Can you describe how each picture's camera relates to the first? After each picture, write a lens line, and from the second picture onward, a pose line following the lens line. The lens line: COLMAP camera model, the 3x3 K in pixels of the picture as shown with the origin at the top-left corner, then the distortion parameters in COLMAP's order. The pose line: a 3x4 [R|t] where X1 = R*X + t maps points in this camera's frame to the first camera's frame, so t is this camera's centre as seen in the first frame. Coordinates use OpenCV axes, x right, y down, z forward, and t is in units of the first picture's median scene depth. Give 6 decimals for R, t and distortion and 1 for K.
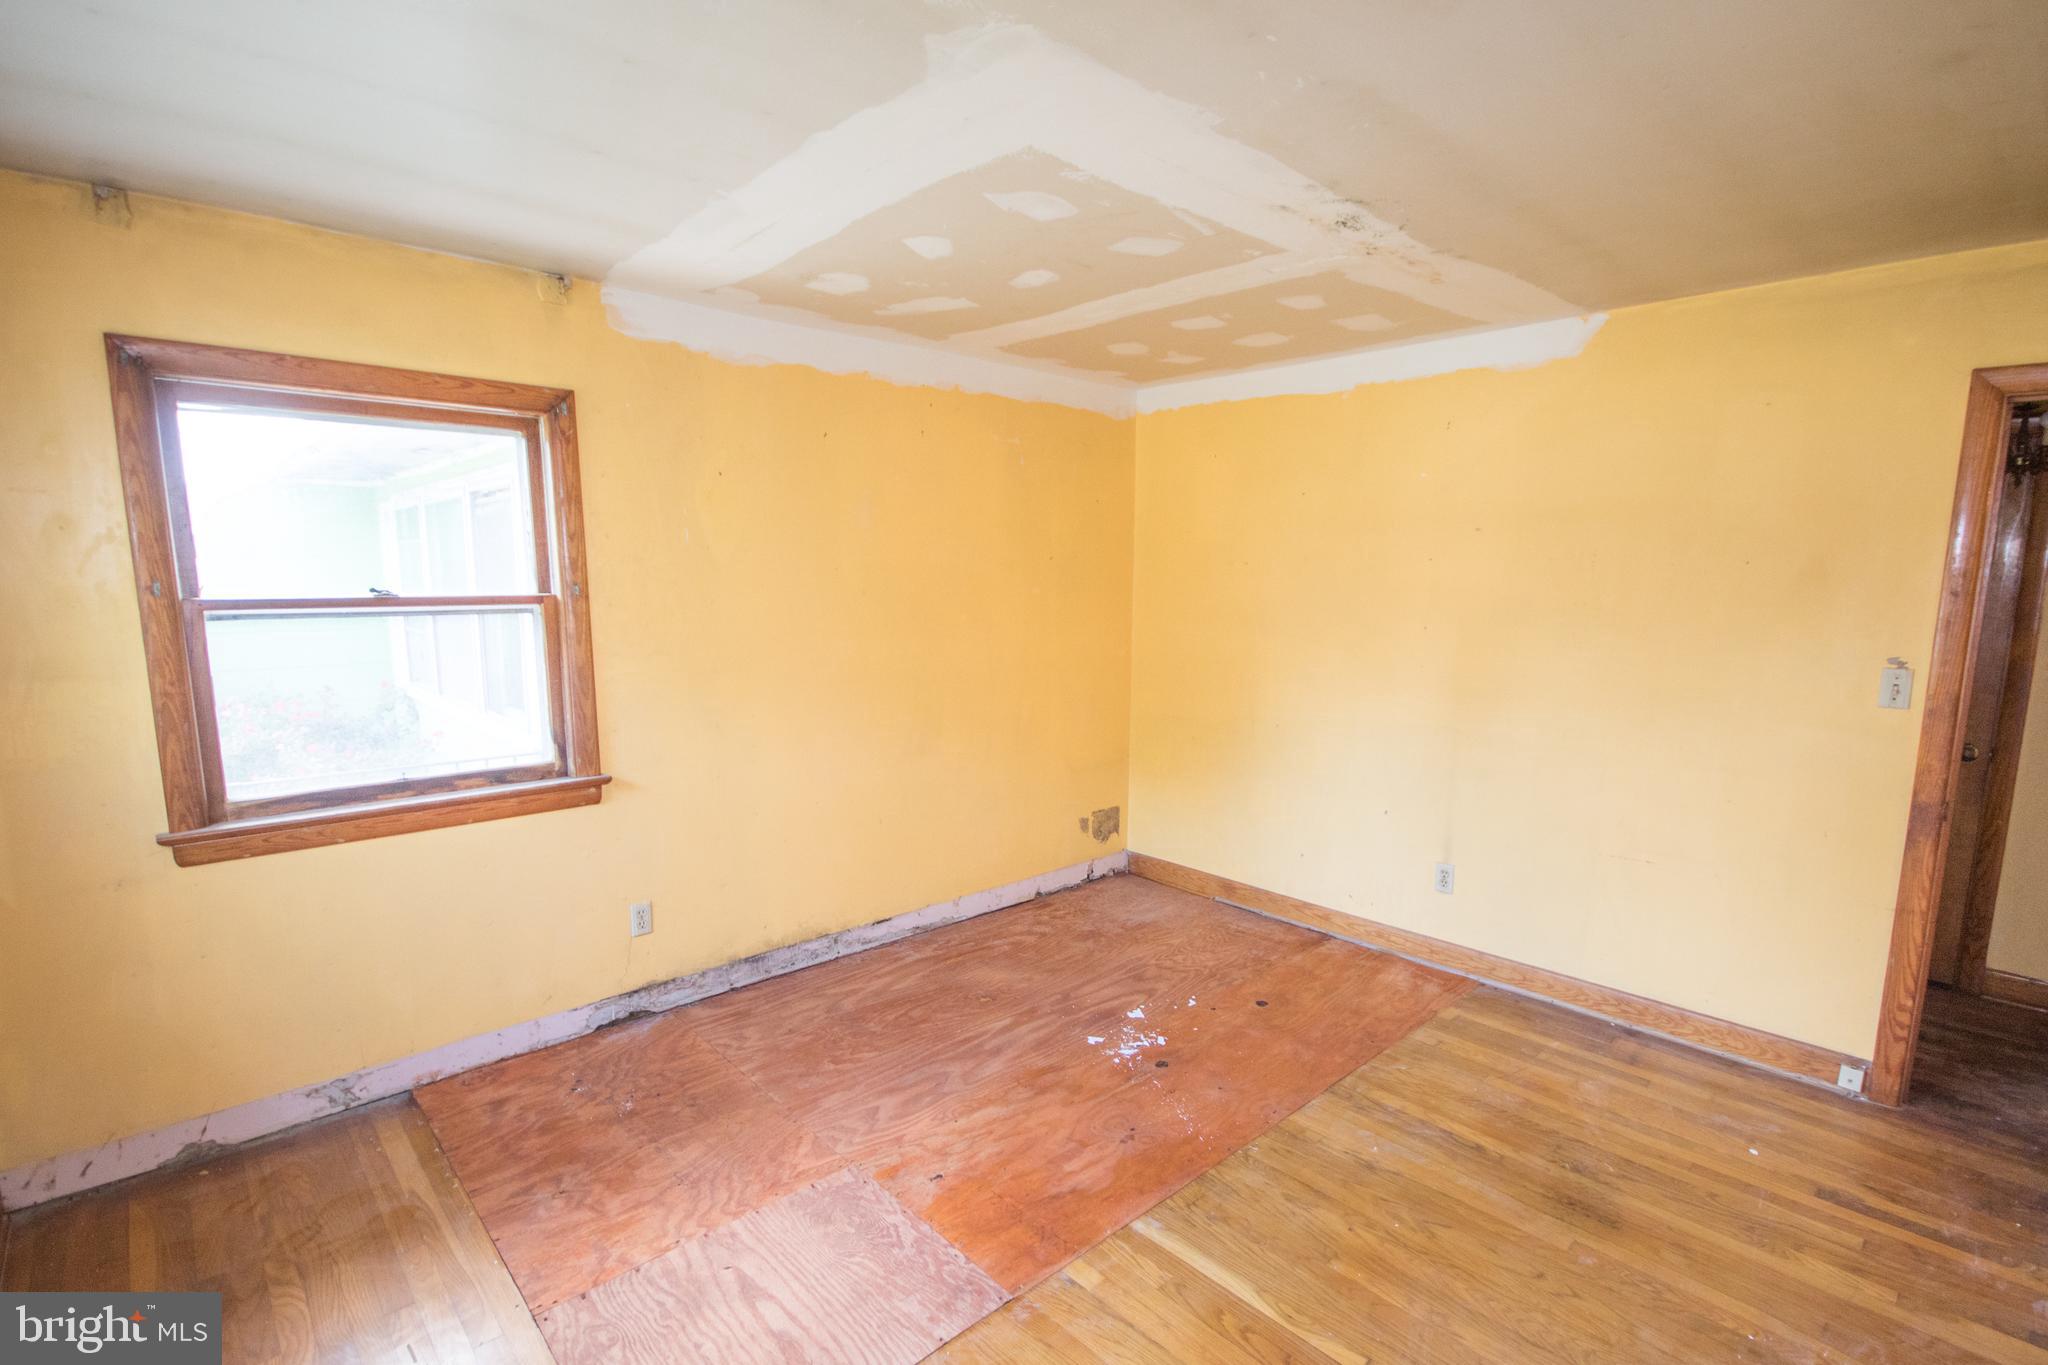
lens RADIAL K [[959.8, 0, 1013.2], [0, 959.8, 715.3], [0, 0, 1]] dist [-0.003710, -0.000763]
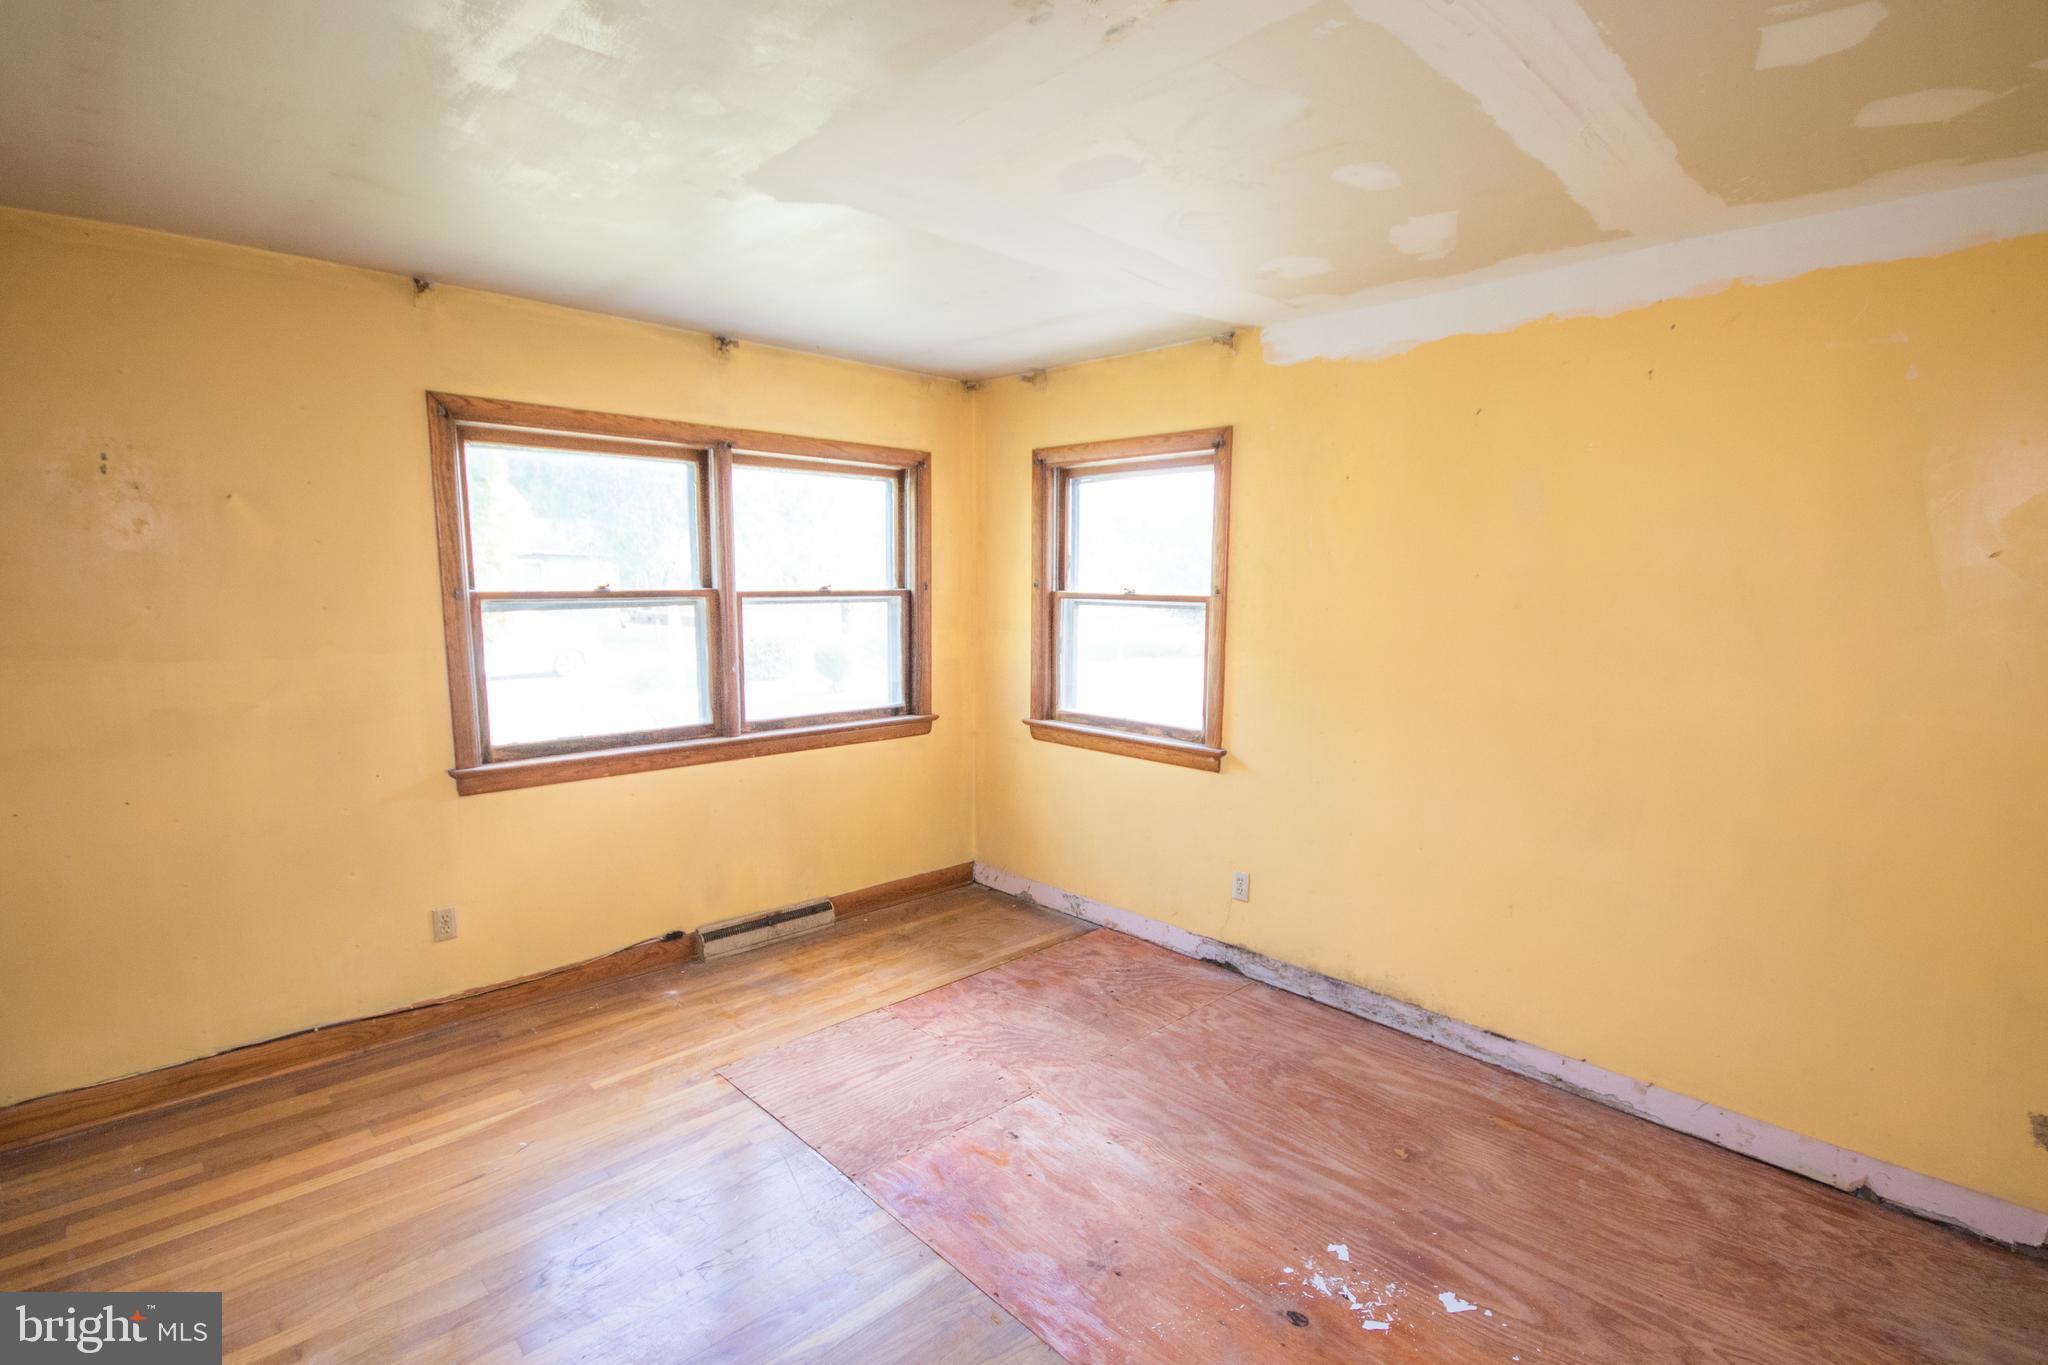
lens RADIAL K [[954.8, 0, 1024.9], [0, 954.8, 715.5], [0, 0, 1]] dist [-0.001810, -0.000675]
pose [[0.029605, 0.142188, -0.989397, 0.741121], [-0.155543, 0.978428, 0.135958, -0.104211], [0.987385, 0.149869, 0.051083, 0.716411]]
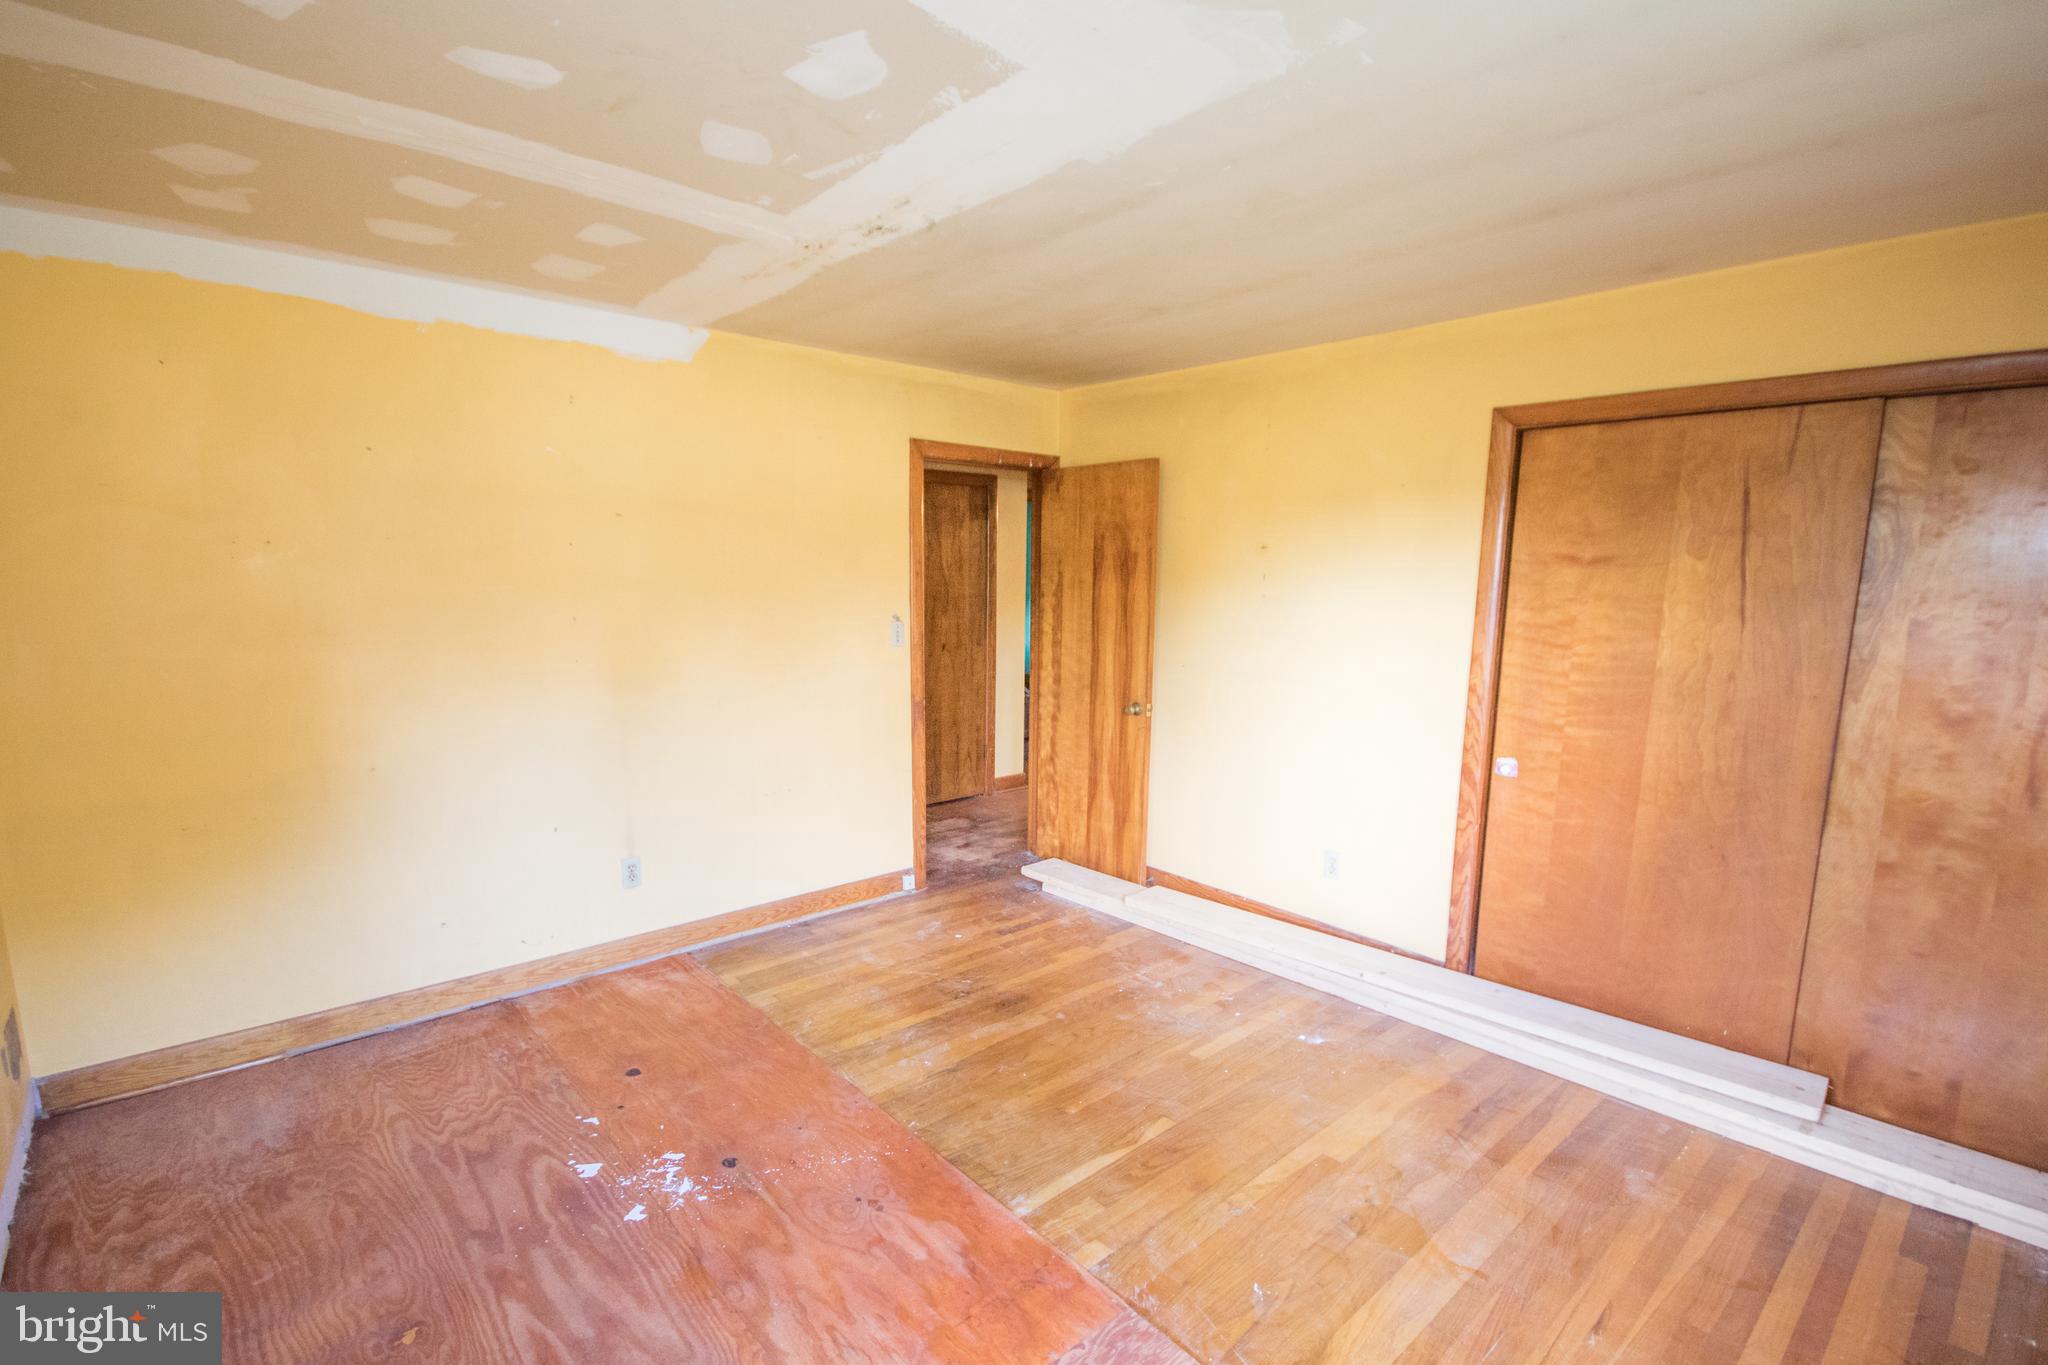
lens RADIAL K [[954.8, 0, 1024.9], [0, 954.8, 715.5], [0, 0, 1]] dist [-0.001810, -0.000675]
pose [[0.006642, -0.160803, 0.986964, -0.586068], [0.137130, 0.977808, 0.158388, -0.104487], [-0.990531, 0.134291, 0.028545, 0.674107]]
